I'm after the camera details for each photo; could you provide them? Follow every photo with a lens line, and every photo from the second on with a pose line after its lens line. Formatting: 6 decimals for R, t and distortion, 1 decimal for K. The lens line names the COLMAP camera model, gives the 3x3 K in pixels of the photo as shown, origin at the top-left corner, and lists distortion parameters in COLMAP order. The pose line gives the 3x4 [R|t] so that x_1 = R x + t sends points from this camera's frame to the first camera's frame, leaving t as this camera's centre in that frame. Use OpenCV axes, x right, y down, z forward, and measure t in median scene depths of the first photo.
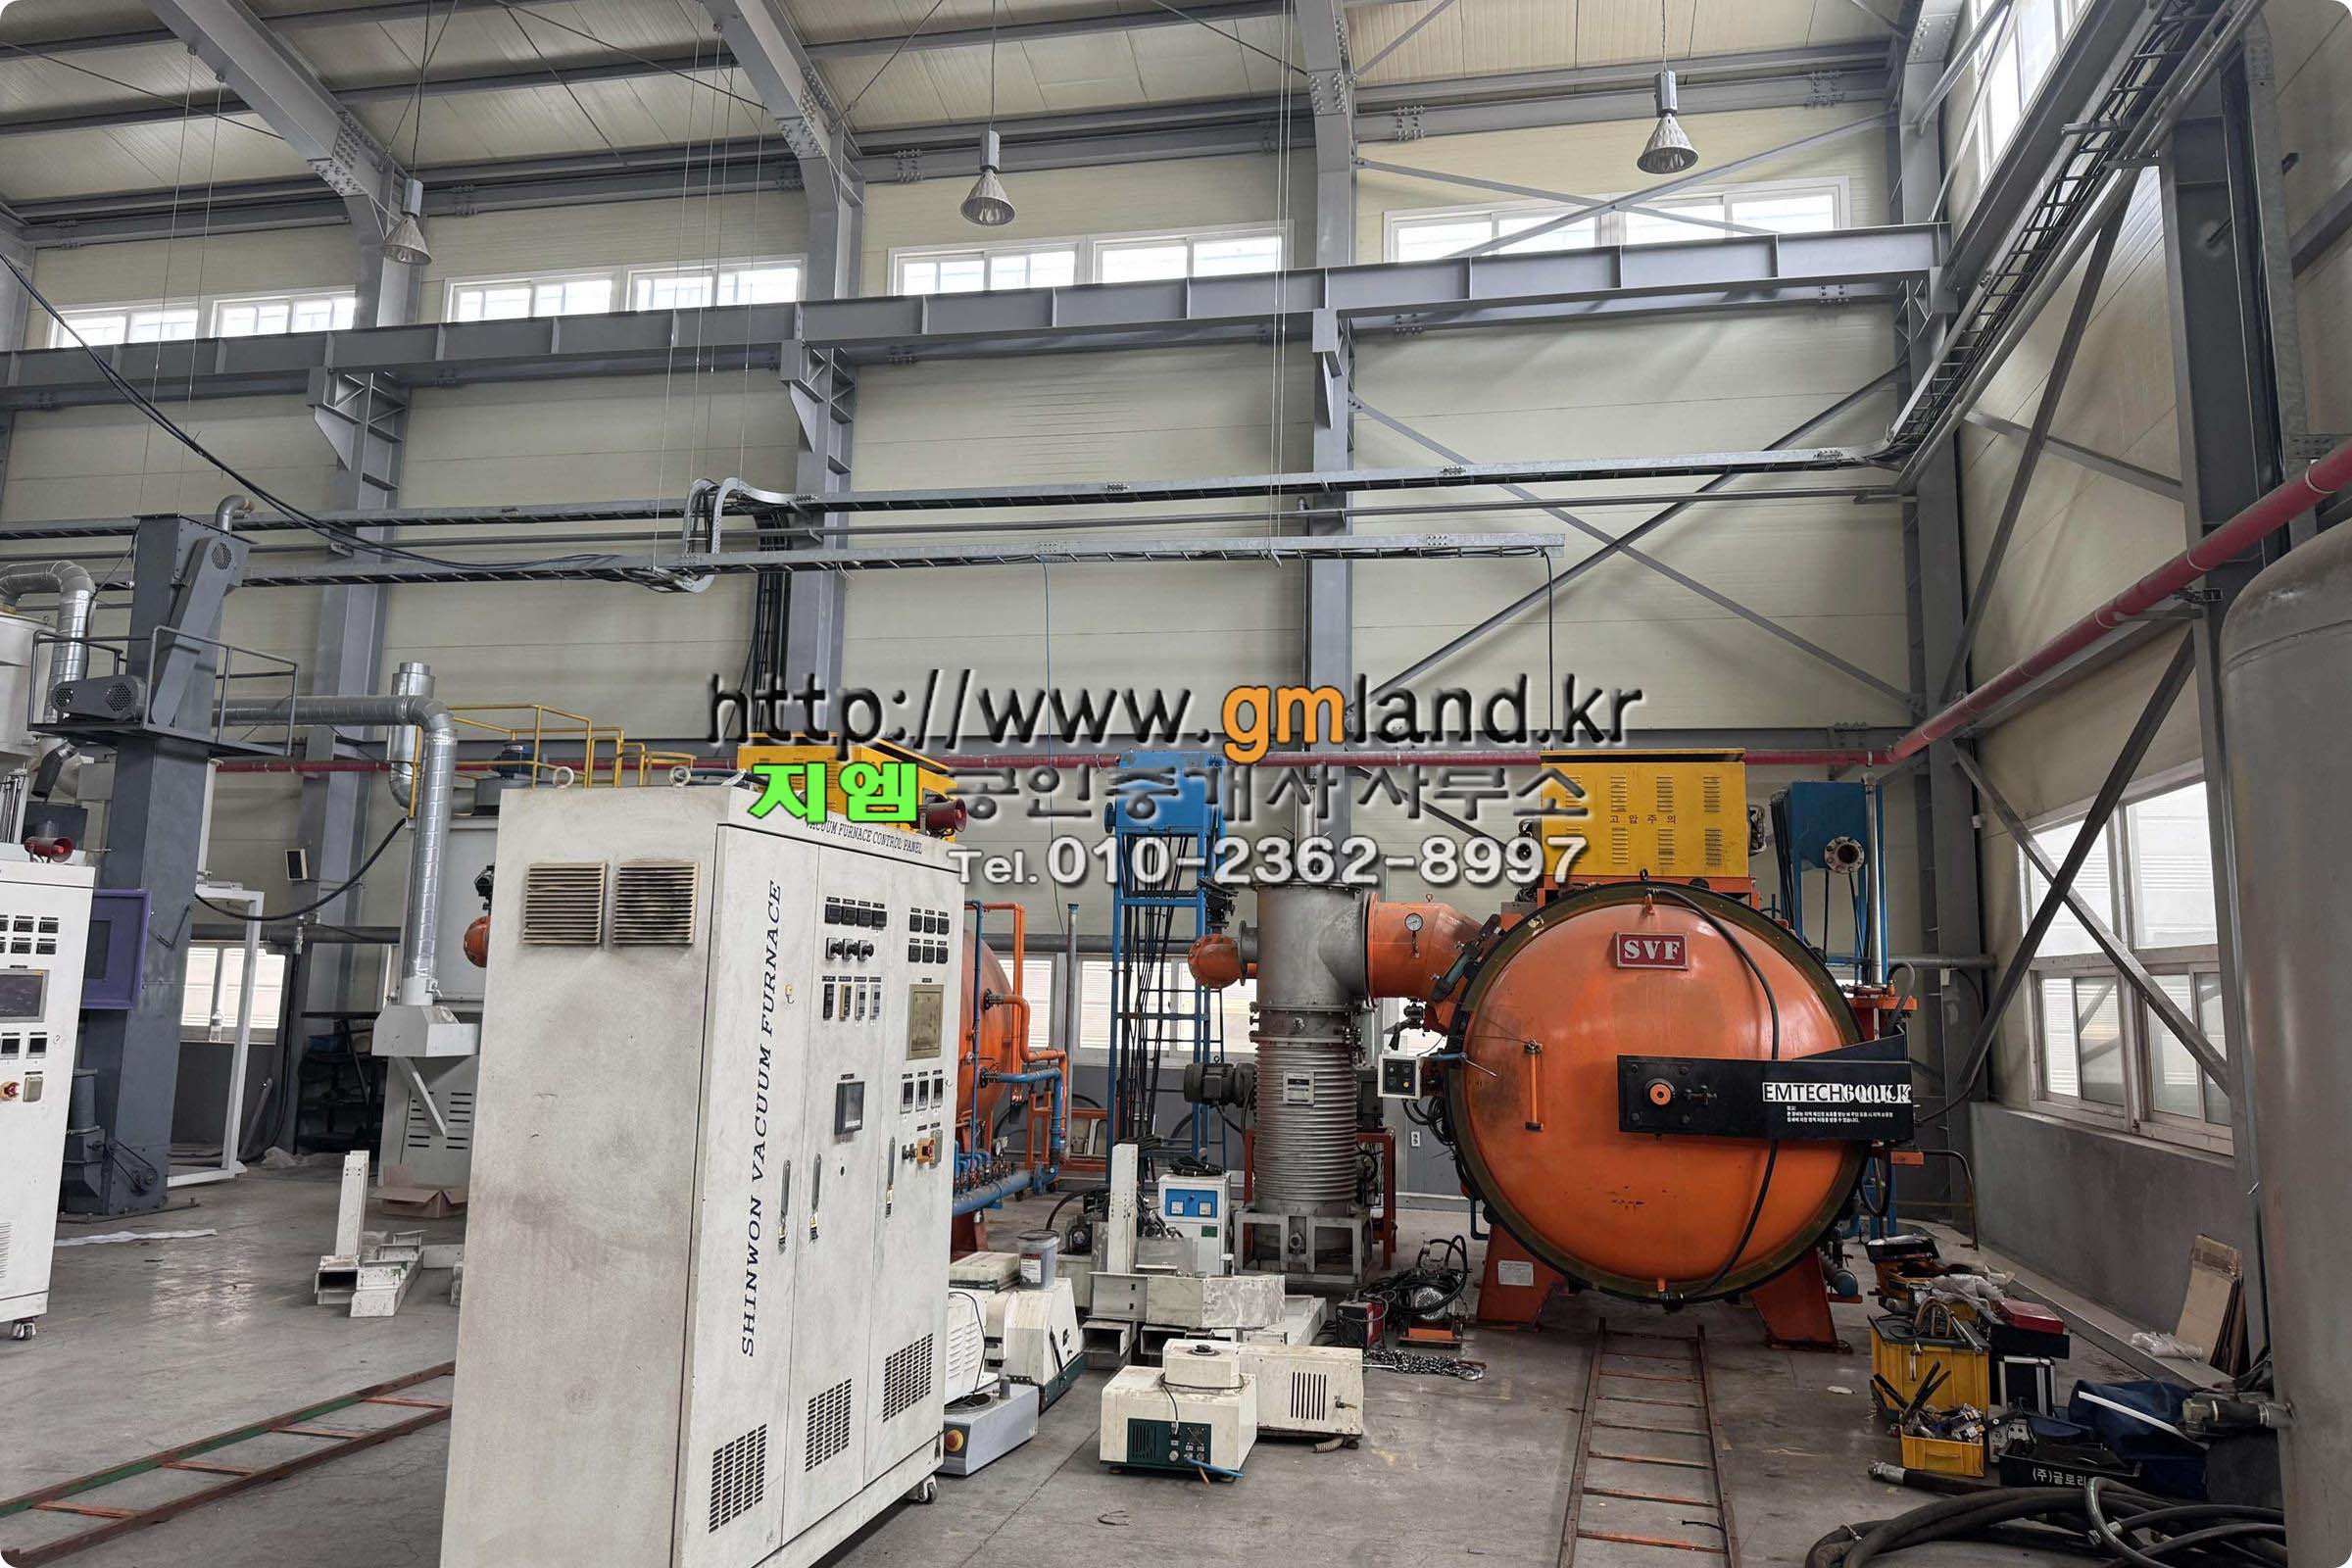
lens RADIAL K [[1640.9, 0, 1188.6], [0, 1640.9, 736.2], [0, 0, 1]] dist [0.110333, -0.152695]
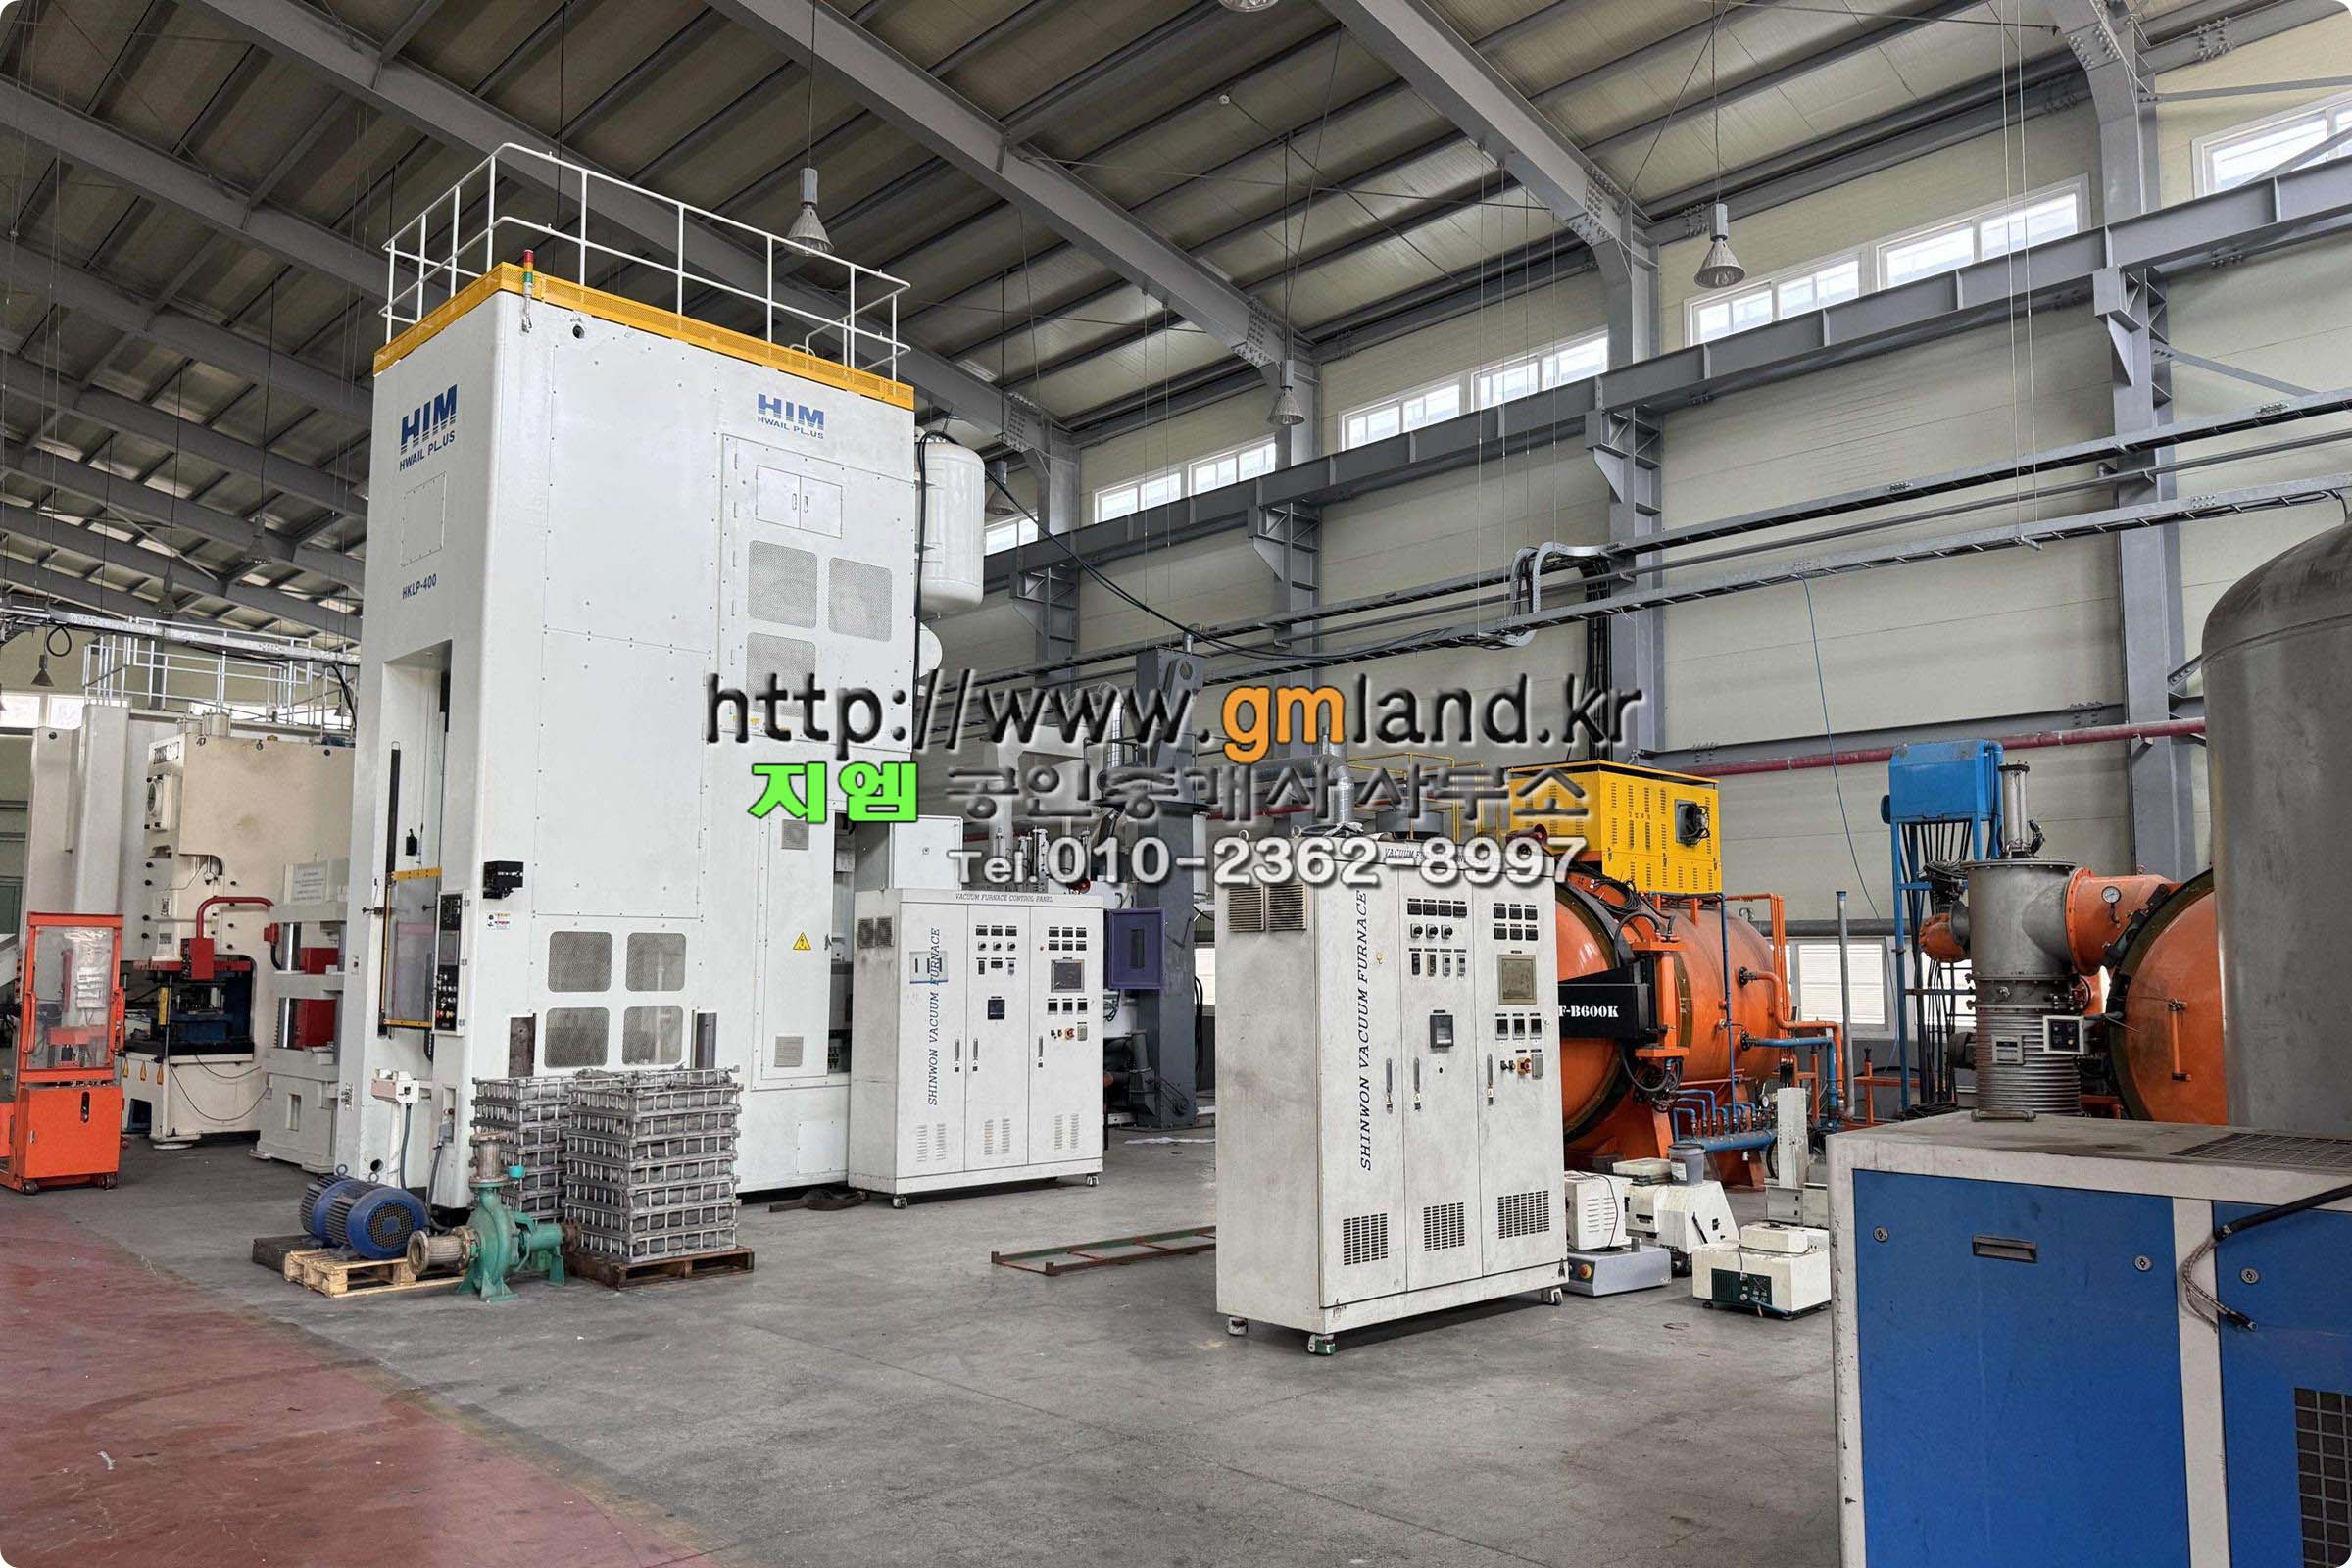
lens RADIAL K [[1661.5, 0, 1175.4], [0, 1661.5, 841.6], [0, 0, 1]] dist [0.054893, -0.088919]
pose [[0.820410, -0.061786, -0.568427, 0.174291], [0.098381, 0.994572, 0.033887, -0.010921], [0.563248, -0.083724, 0.822035, -0.146484]]
